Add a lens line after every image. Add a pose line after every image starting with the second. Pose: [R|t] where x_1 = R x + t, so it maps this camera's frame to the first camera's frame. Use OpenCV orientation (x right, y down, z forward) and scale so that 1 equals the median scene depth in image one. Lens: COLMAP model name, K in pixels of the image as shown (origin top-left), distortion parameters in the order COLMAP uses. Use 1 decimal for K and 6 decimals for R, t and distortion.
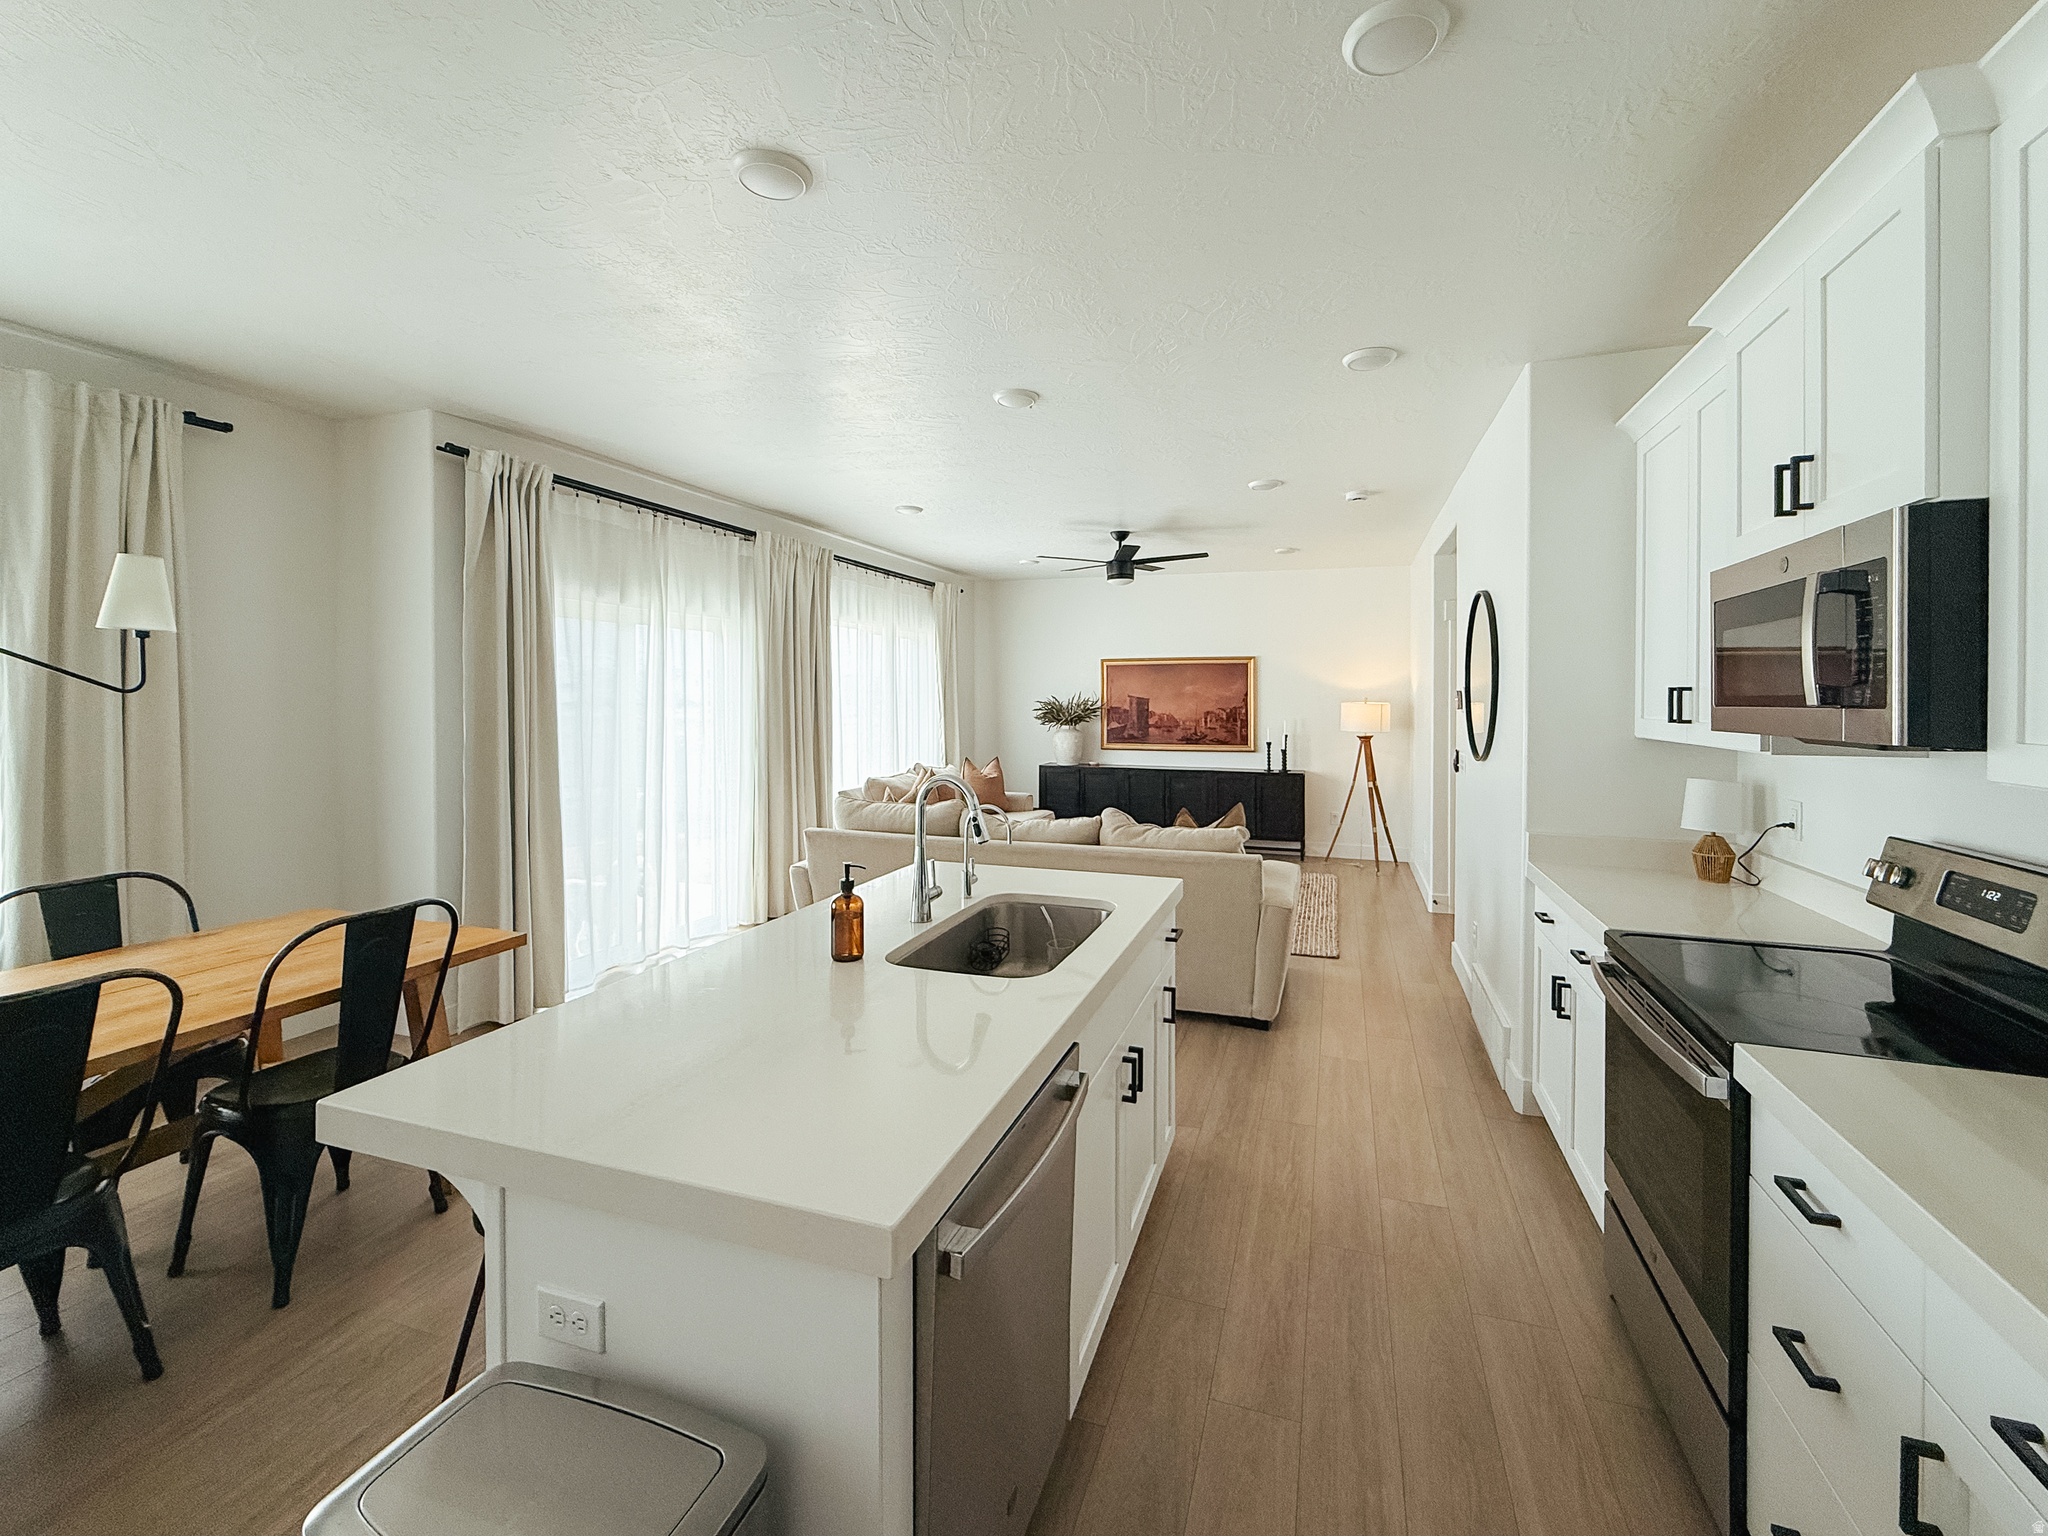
lens RADIAL K [[821.0, 0, 1070.2], [0, 821.0, 704.9], [0, 0, 1]] dist [-0.012967, 0.000727]
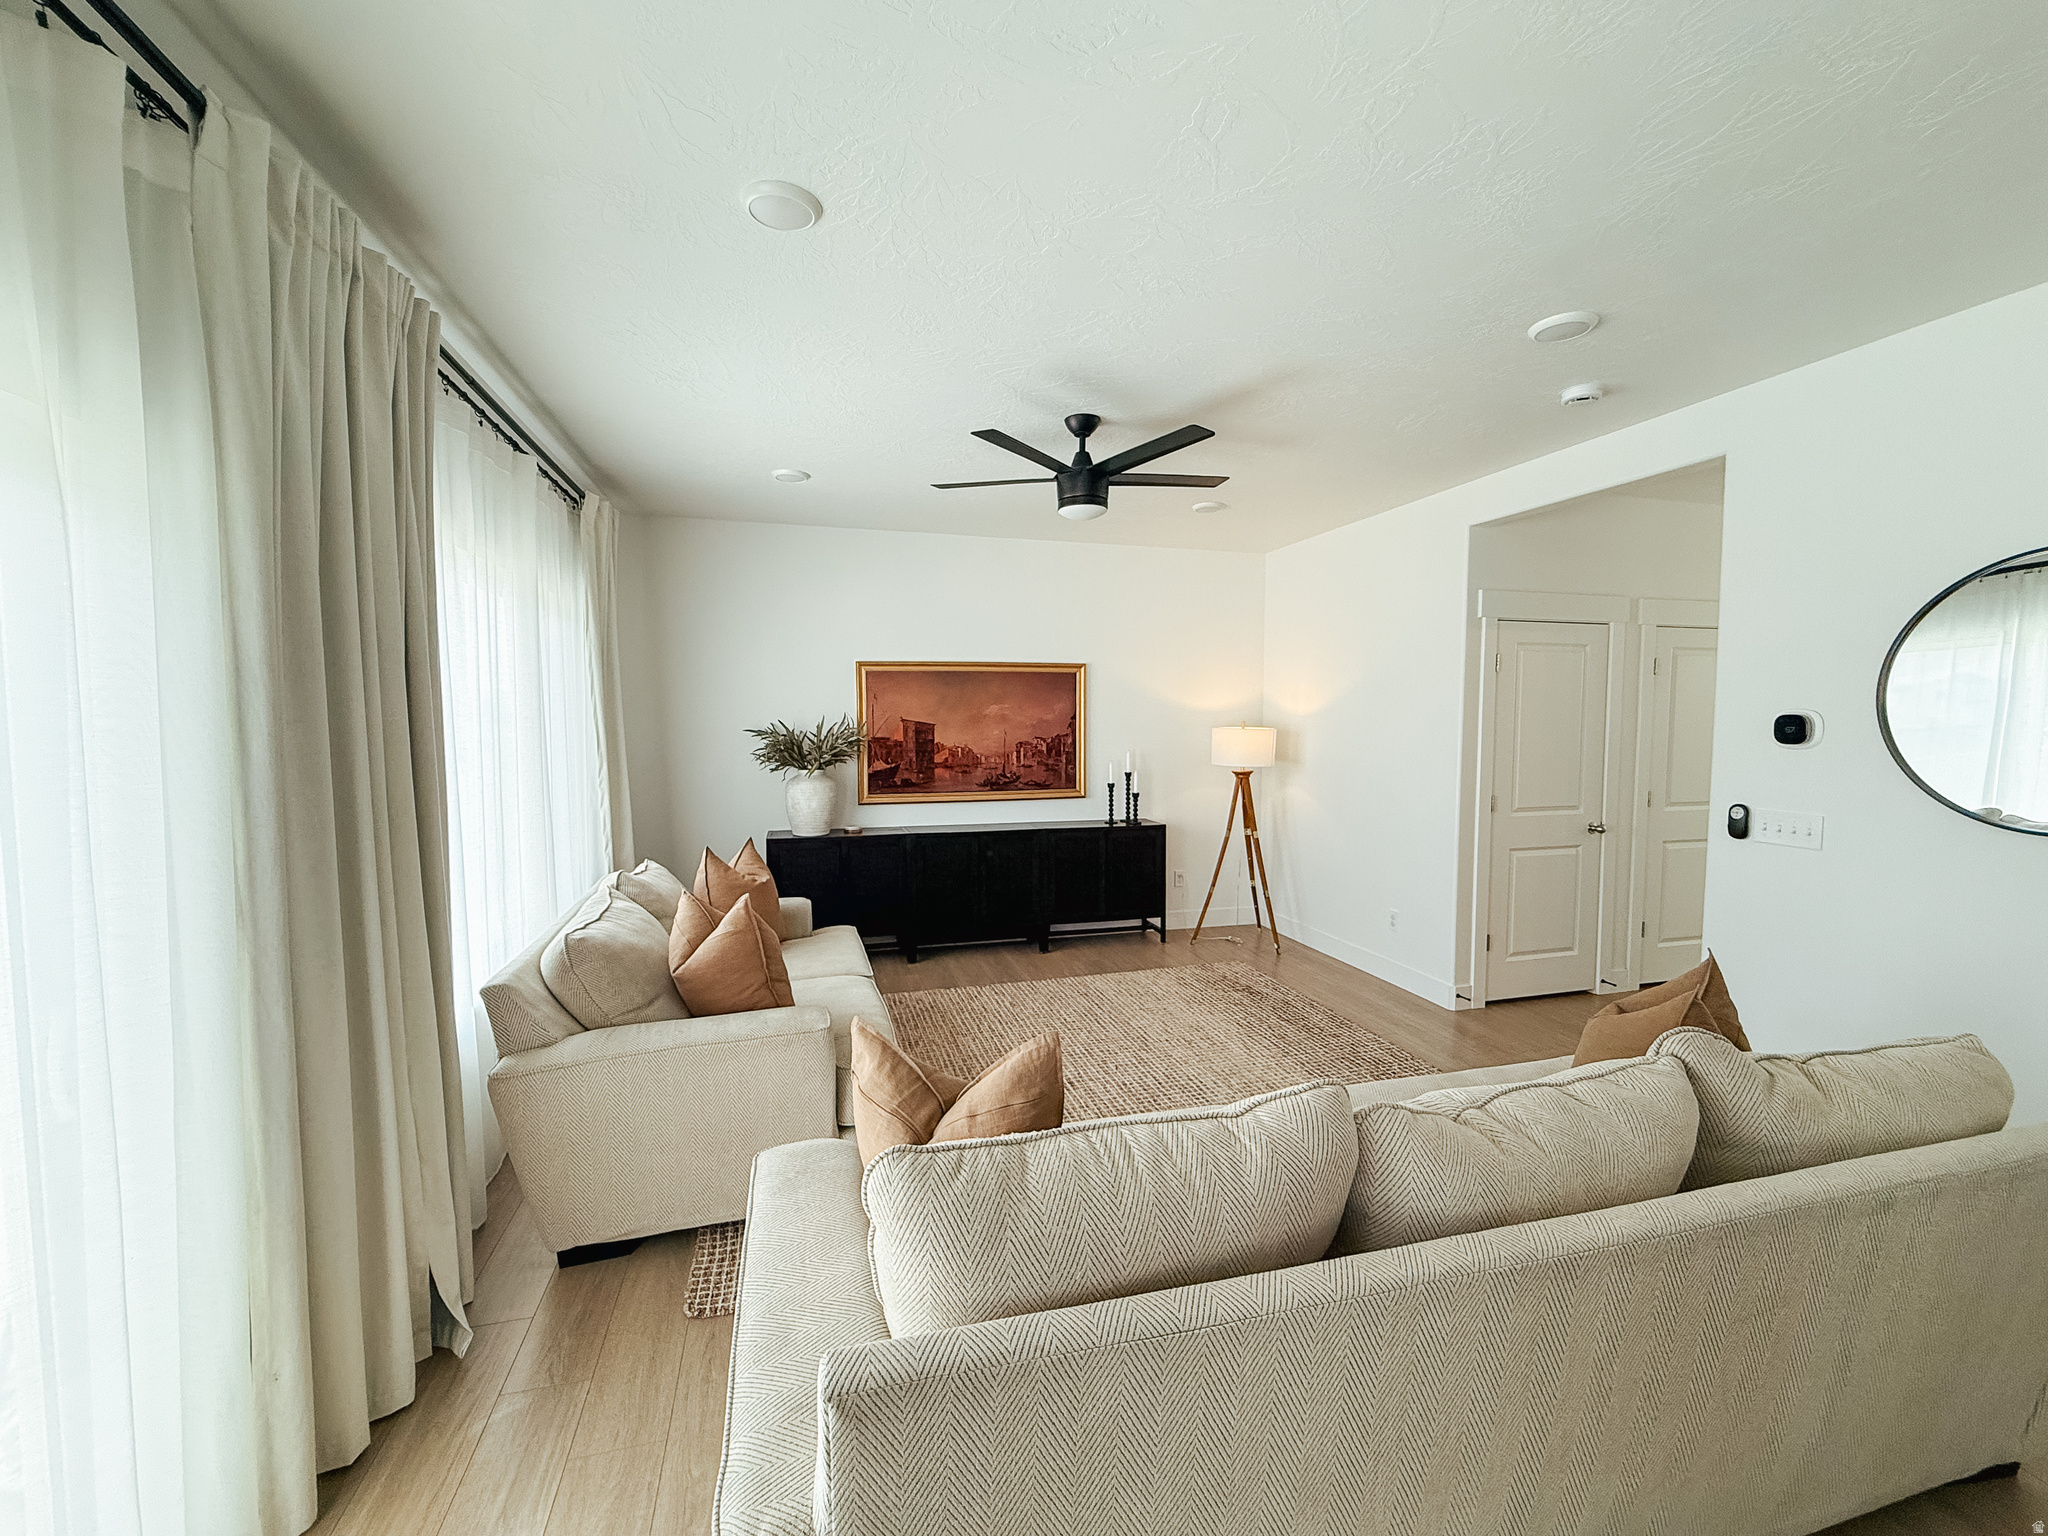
lens RADIAL K [[821.0, 0, 1018.1], [0, 821.0, 764.7], [0, 0, 1]] dist [-0.012967, 0.000727]
pose [[0.847907, -0.035211, 0.528975, -0.198995], [0.008340, 0.998554, 0.053098, -0.009557], [-0.530080, -0.040611, 0.846975, 0.414221]]
